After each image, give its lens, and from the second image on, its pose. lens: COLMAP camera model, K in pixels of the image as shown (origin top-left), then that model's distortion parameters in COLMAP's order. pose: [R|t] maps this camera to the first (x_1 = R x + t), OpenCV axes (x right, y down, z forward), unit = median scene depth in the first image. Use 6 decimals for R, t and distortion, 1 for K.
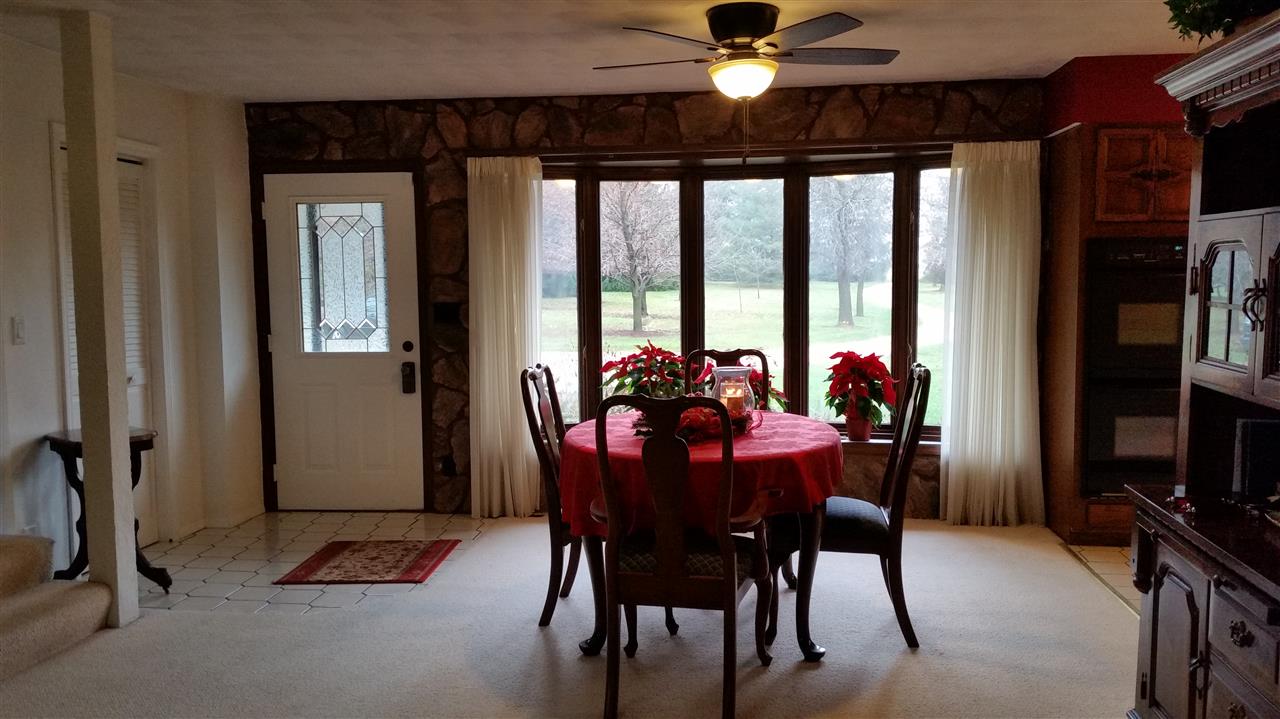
lens RADIAL K [[1065.7, 0, 640.5], [0, 1065.7, 380.0], [0, 0, 1]] dist [0.139993, -0.292966]
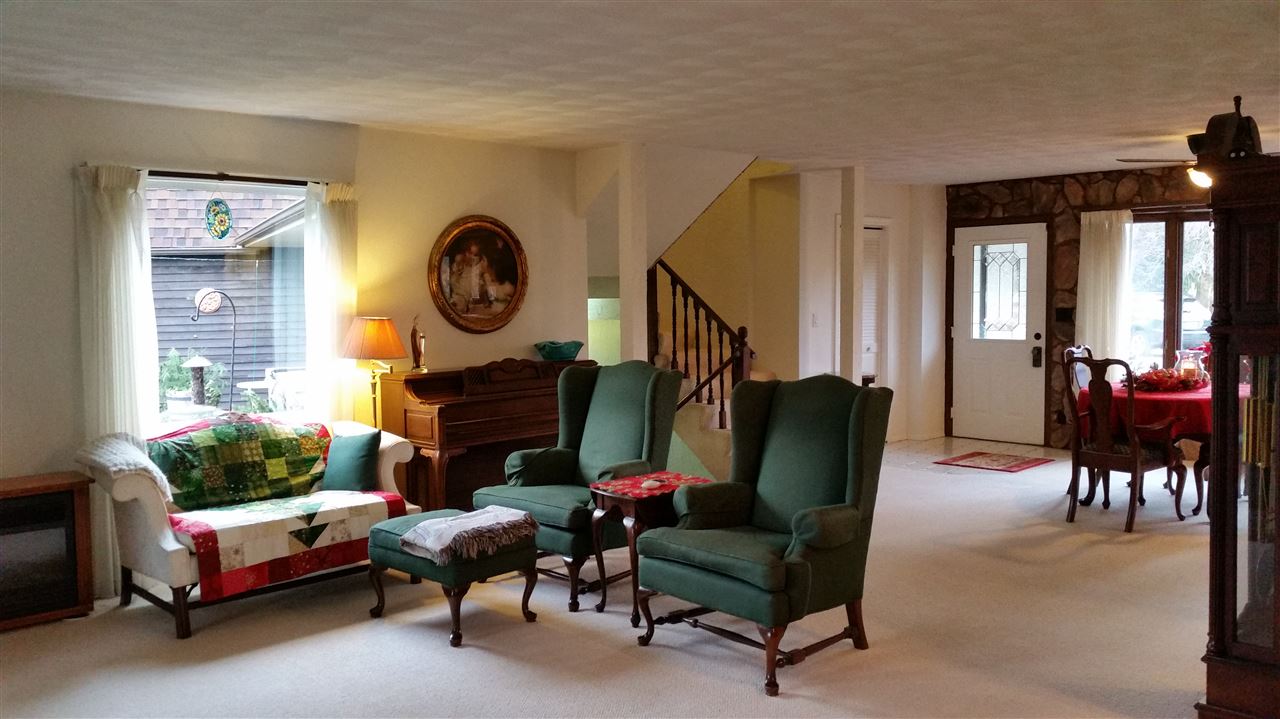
lens RADIAL K [[1006.3, 0, 647.8], [0, 1006.3, 356.6], [0, 0, 1]] dist [0.083940, -0.364196]
pose [[0.766843, 0.041495, -0.640492, 0.281448], [-0.057332, 0.998347, -0.003962, 0.035142], [0.639269, 0.039759, 0.767954, -0.458566]]
